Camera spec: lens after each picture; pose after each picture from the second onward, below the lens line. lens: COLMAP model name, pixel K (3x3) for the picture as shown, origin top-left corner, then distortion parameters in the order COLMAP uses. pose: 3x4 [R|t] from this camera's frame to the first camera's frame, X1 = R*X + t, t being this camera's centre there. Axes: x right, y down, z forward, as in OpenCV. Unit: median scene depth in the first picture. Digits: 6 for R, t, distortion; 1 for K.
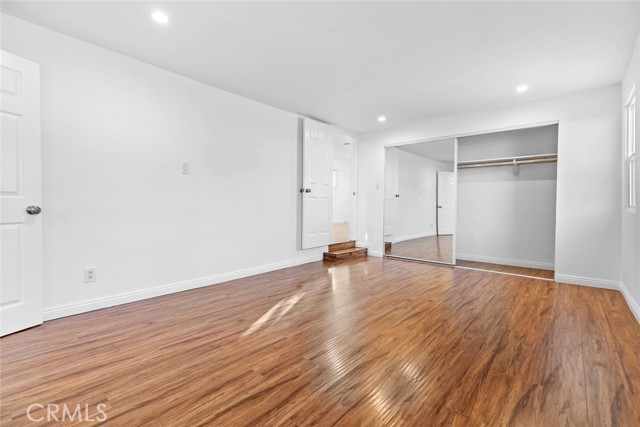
lens RADIAL K [[293.0, 0, 324.2], [0, 293.0, 208.2], [0, 0, 1]] dist [0.004083, -0.000547]
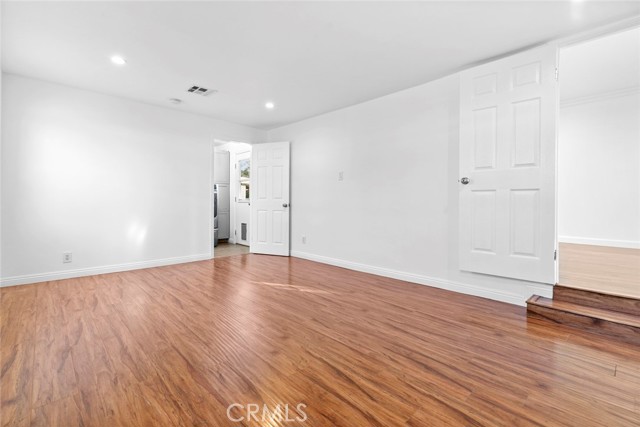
lens RADIAL K [[293.0, 0, 315.1], [0, 293.0, 214.0], [0, 0, 1]] dist [0.004083, -0.000547]
pose [[-0.120890, 0.037156, -0.991970, 1.191912], [-0.015432, 0.999108, 0.039304, -0.017891], [0.992546, 0.020060, -0.120209, 1.409934]]
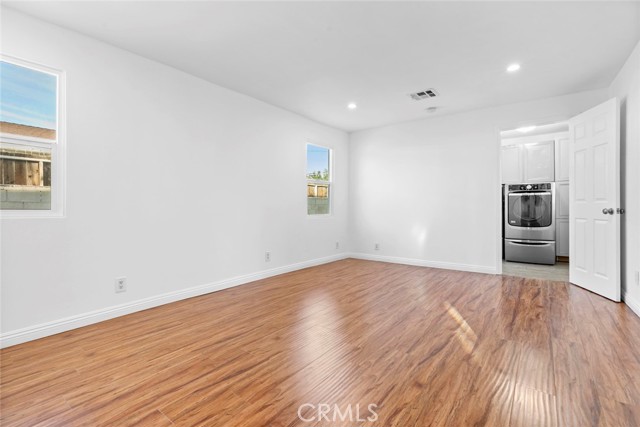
lens RADIAL K [[293.0, 0, 319.5], [0, 293.0, 208.4], [0, 0, 1]] dist [0.004083, -0.000547]
pose [[-0.999018, 0.003458, -0.044167, 0.349931], [0.002885, 0.999911, 0.013041, -0.024437], [0.044208, 0.012900, -0.998939, 2.113644]]
